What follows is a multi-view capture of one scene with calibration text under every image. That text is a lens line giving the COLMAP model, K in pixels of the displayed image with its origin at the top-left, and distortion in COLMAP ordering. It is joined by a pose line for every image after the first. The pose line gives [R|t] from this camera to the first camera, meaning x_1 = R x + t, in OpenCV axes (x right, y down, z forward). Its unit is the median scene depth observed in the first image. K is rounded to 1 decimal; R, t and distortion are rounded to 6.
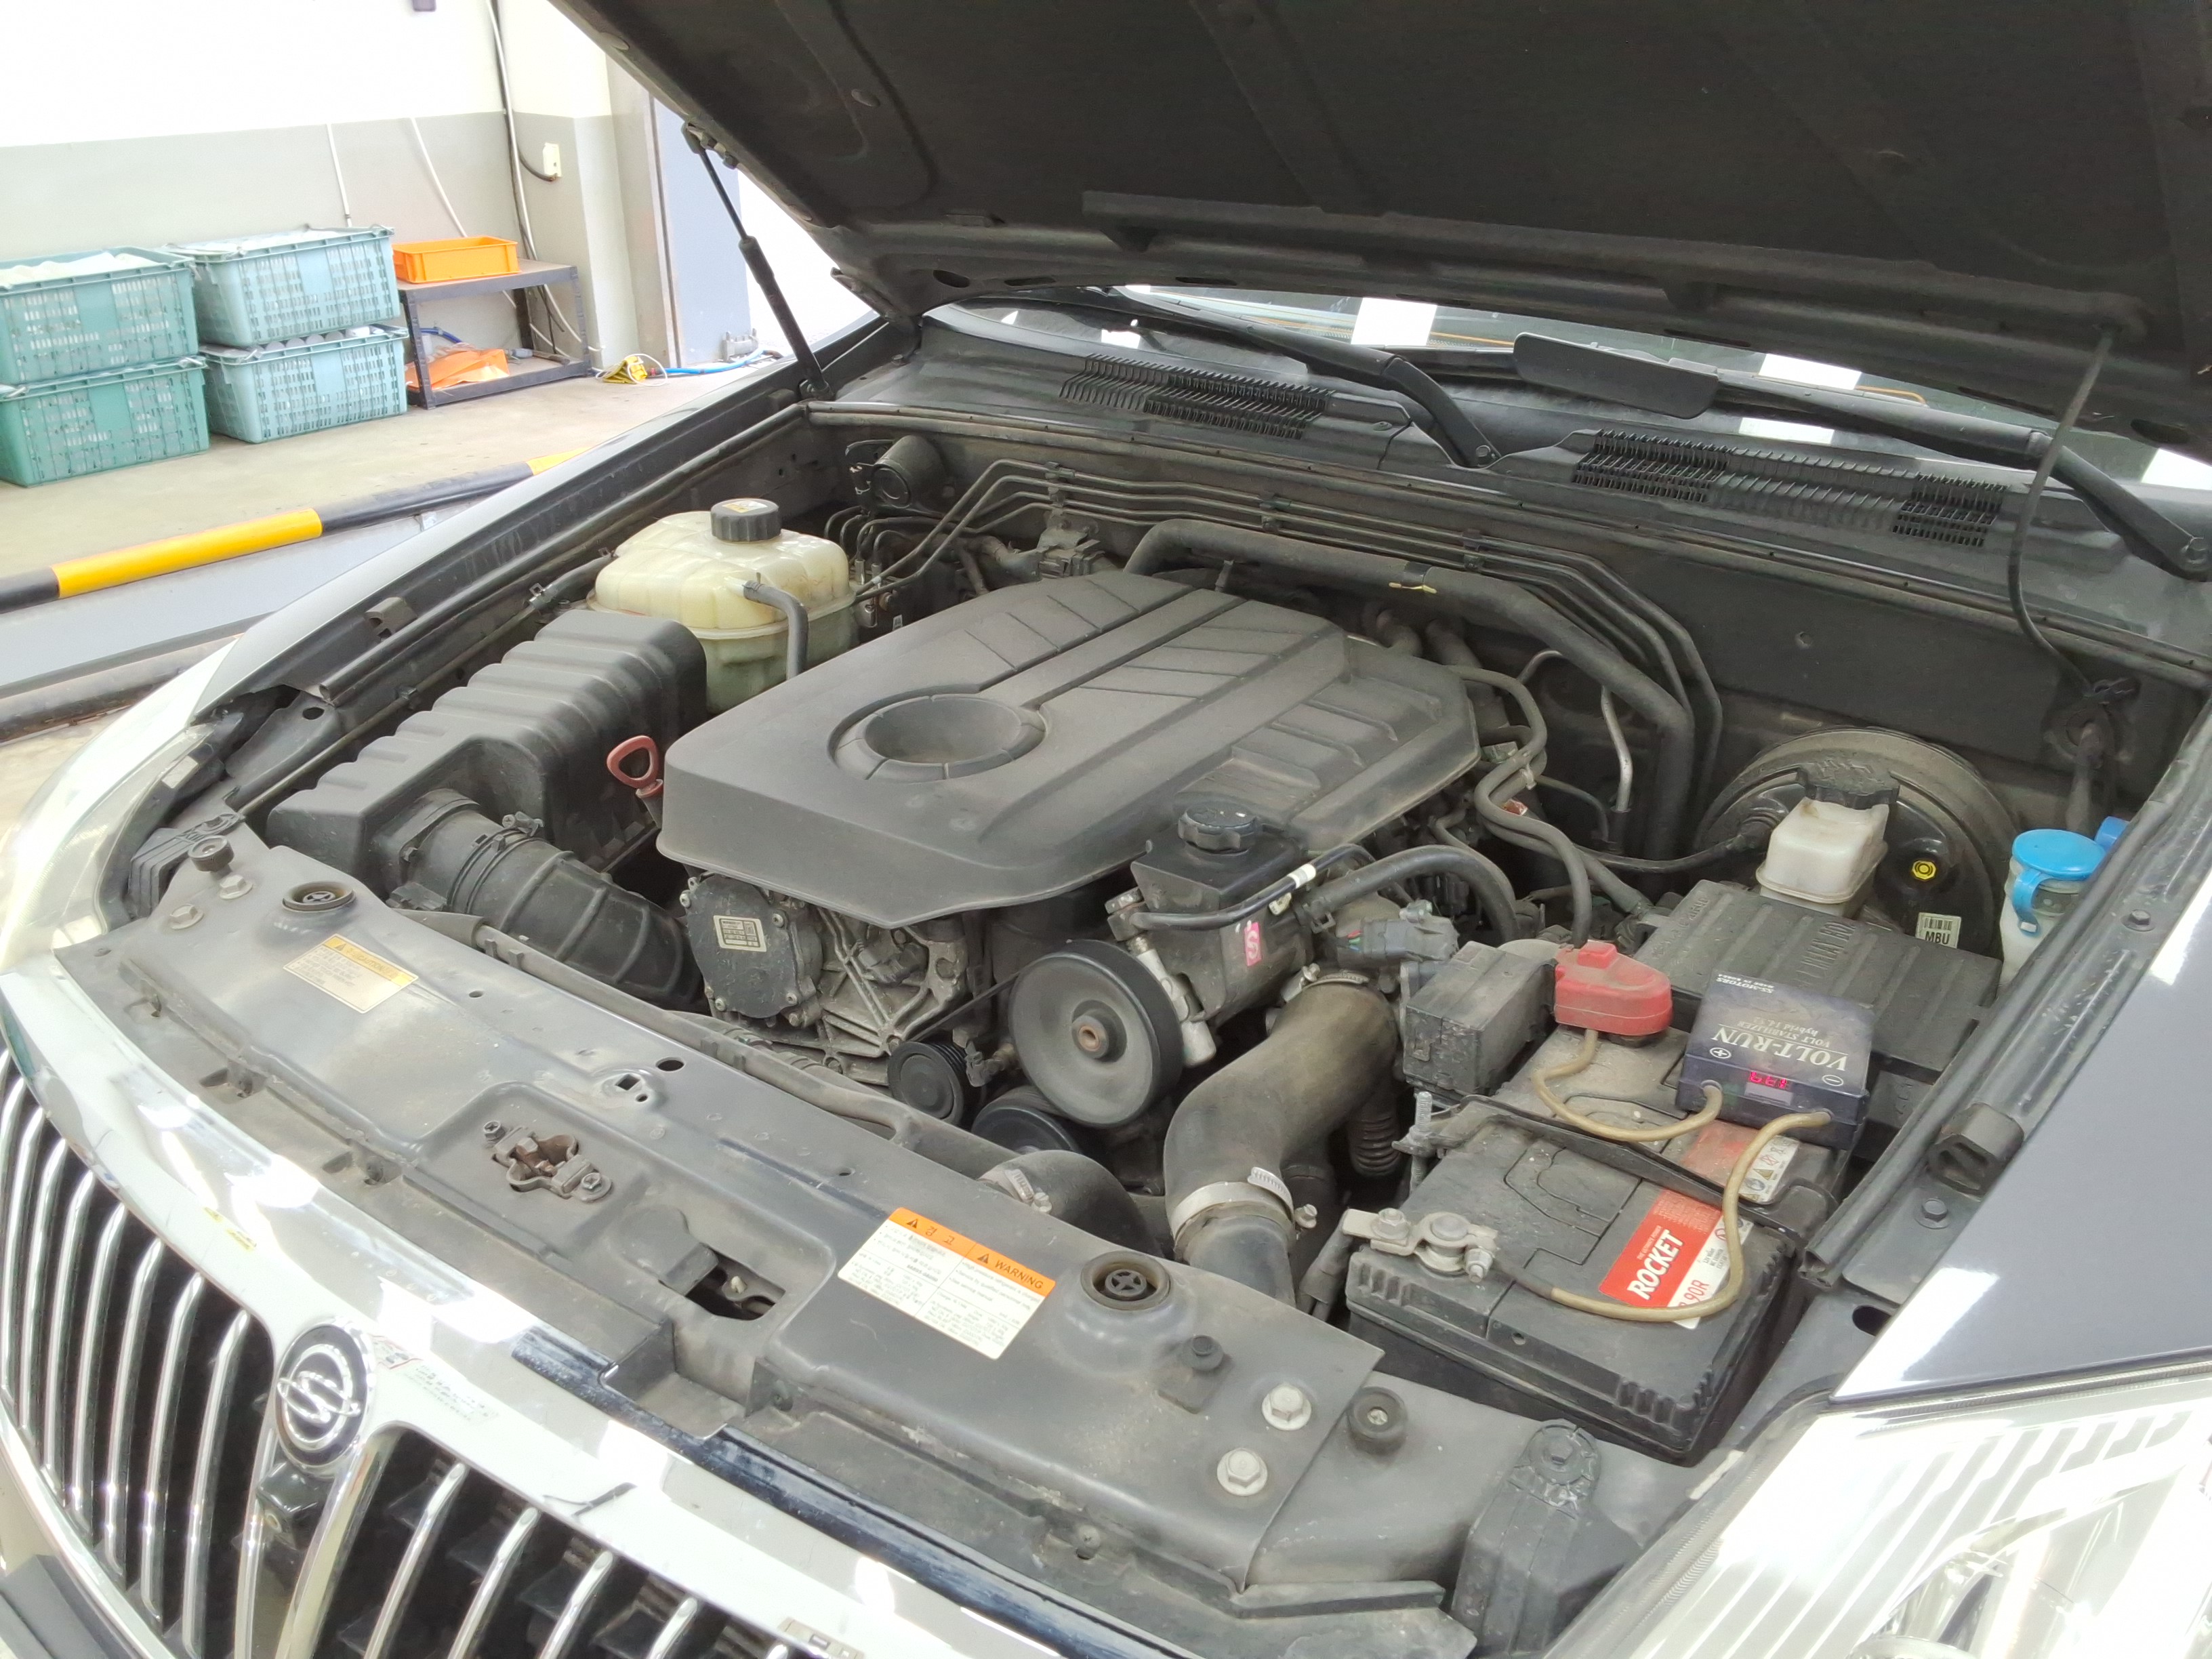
lens RADIAL K [[1794.6, 0, 1104.6], [0, 1794.6, 844.7], [0, 0, 1]] dist [0.077993, -0.068819]
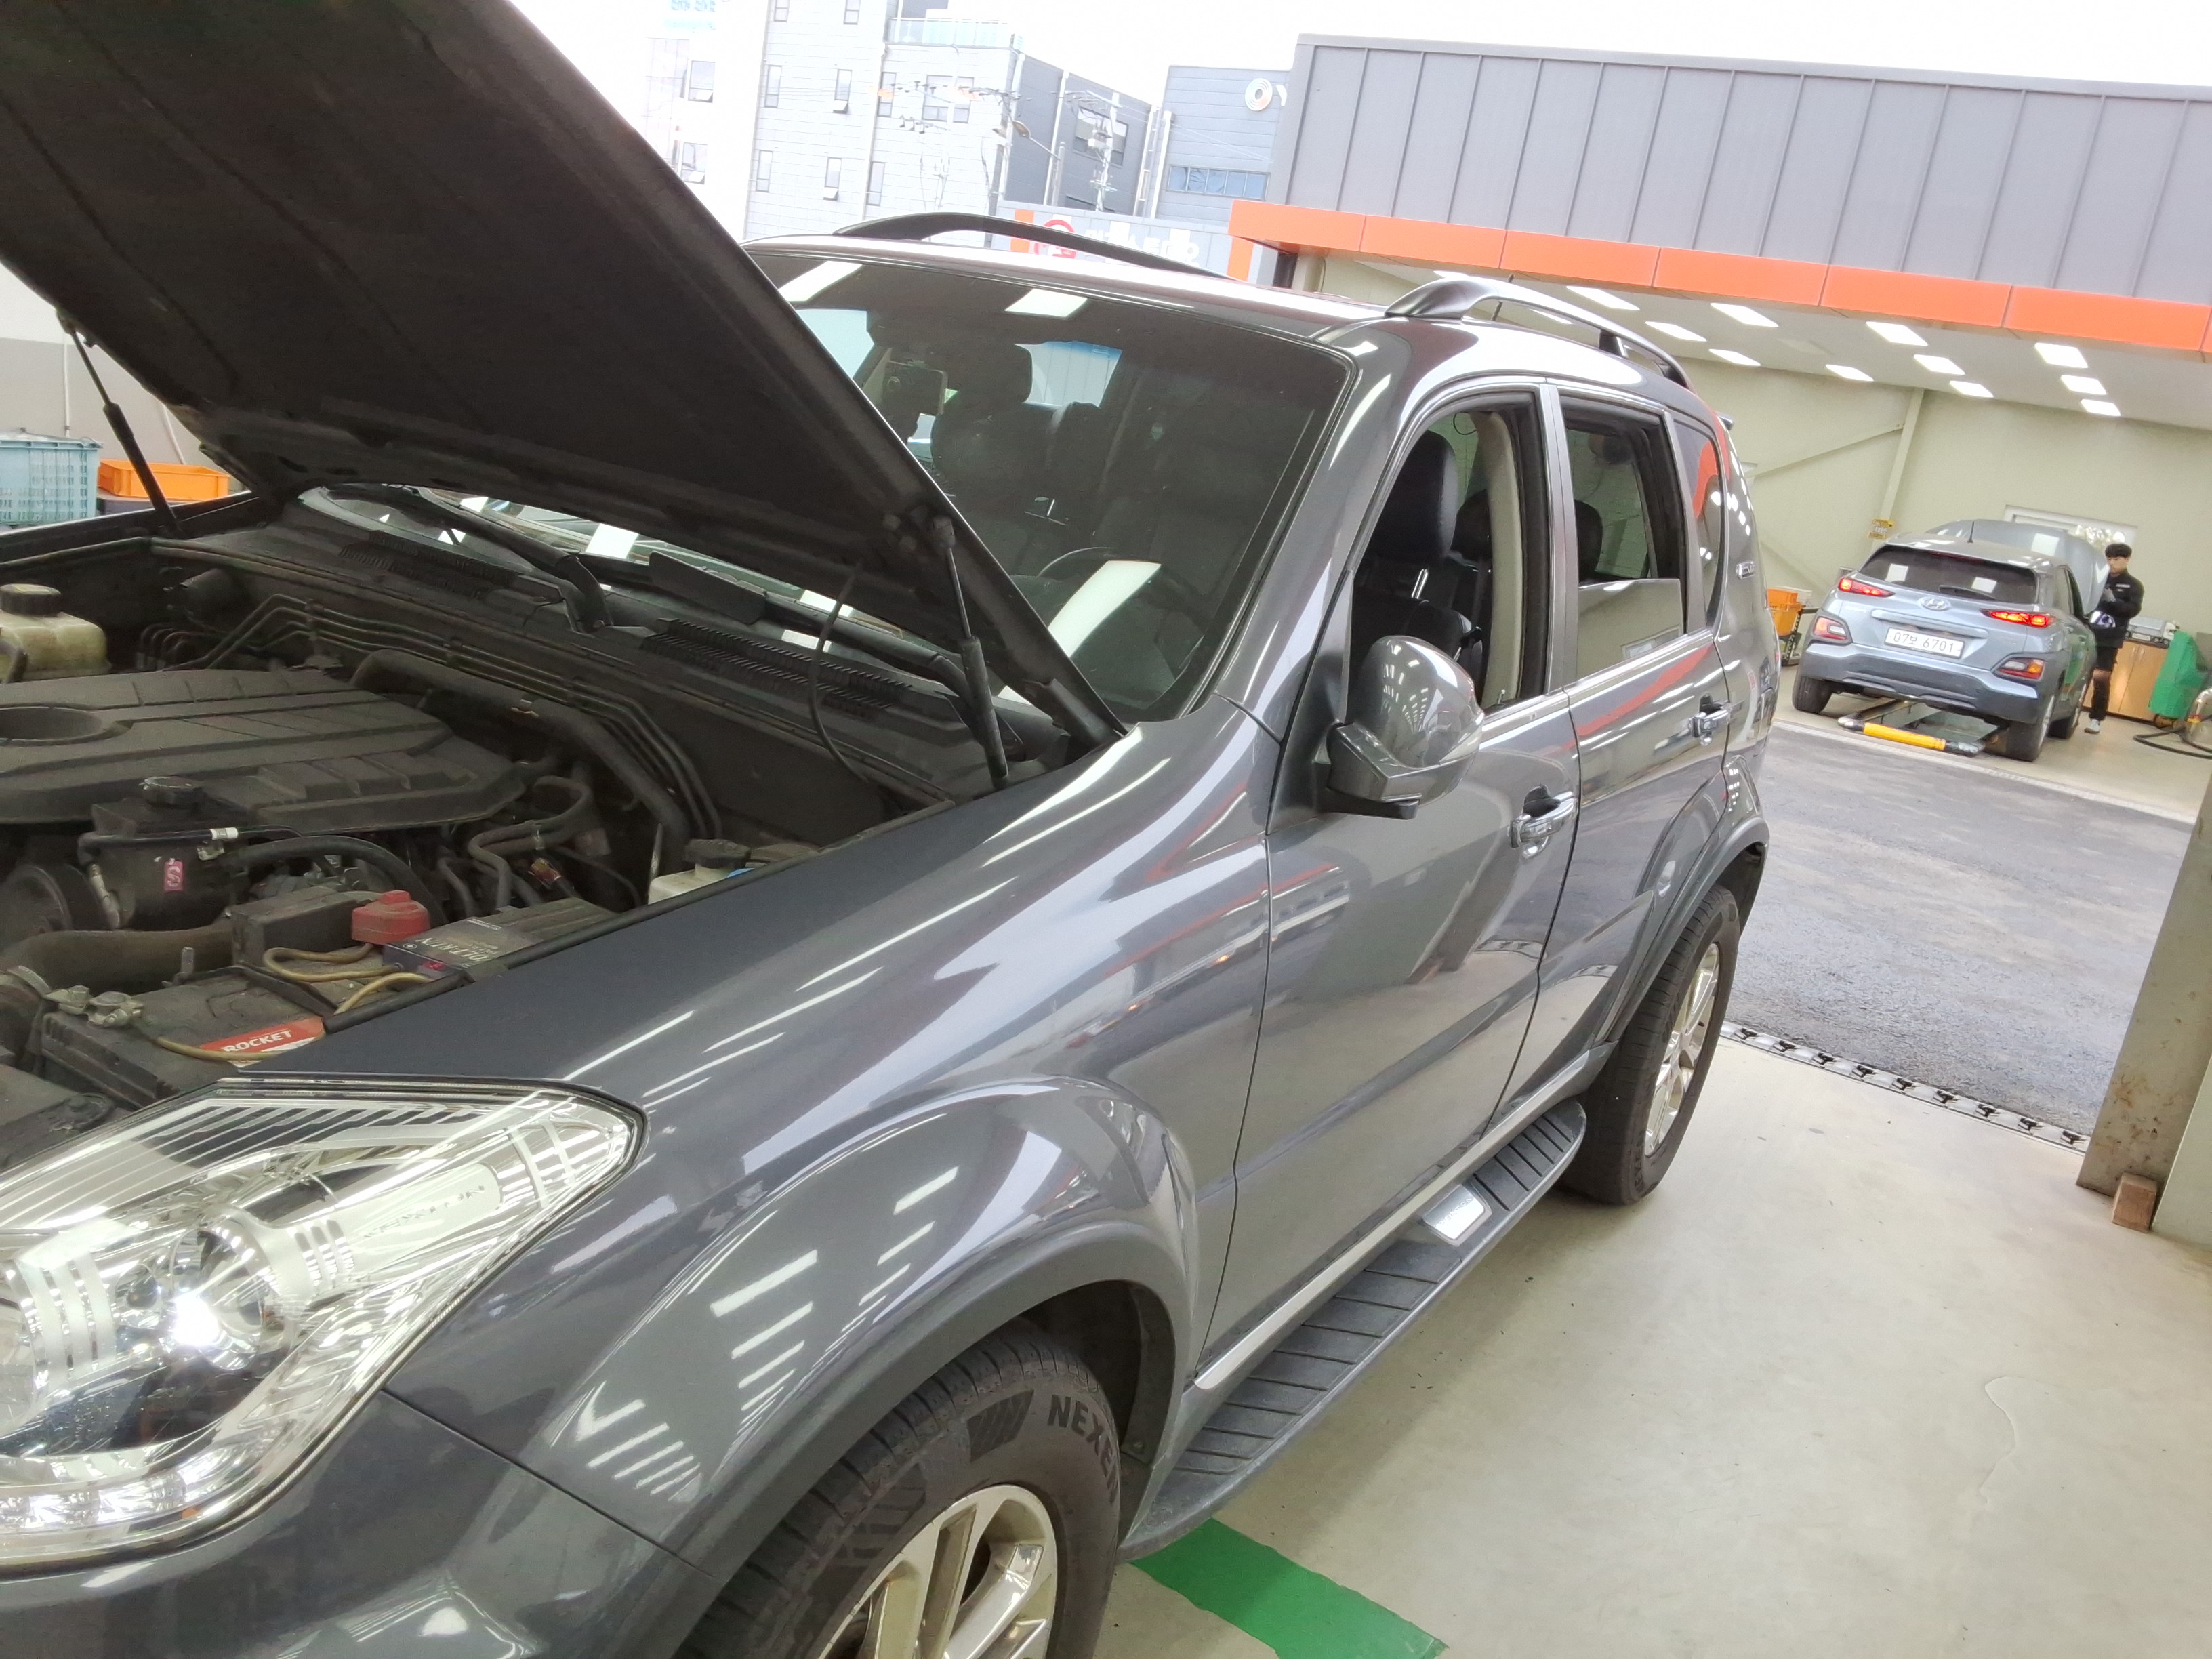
lens RADIAL K [[1794.6, 0, 1107.9], [0, 1794.6, 816.3], [0, 0, 1]] dist [0.077993, -0.068819]
pose [[0.984882, 0.139368, 0.102883, 0.428744], [-0.114557, 0.969500, -0.216674, 0.156295], [-0.129942, 0.201612, 0.970808, -0.303181]]
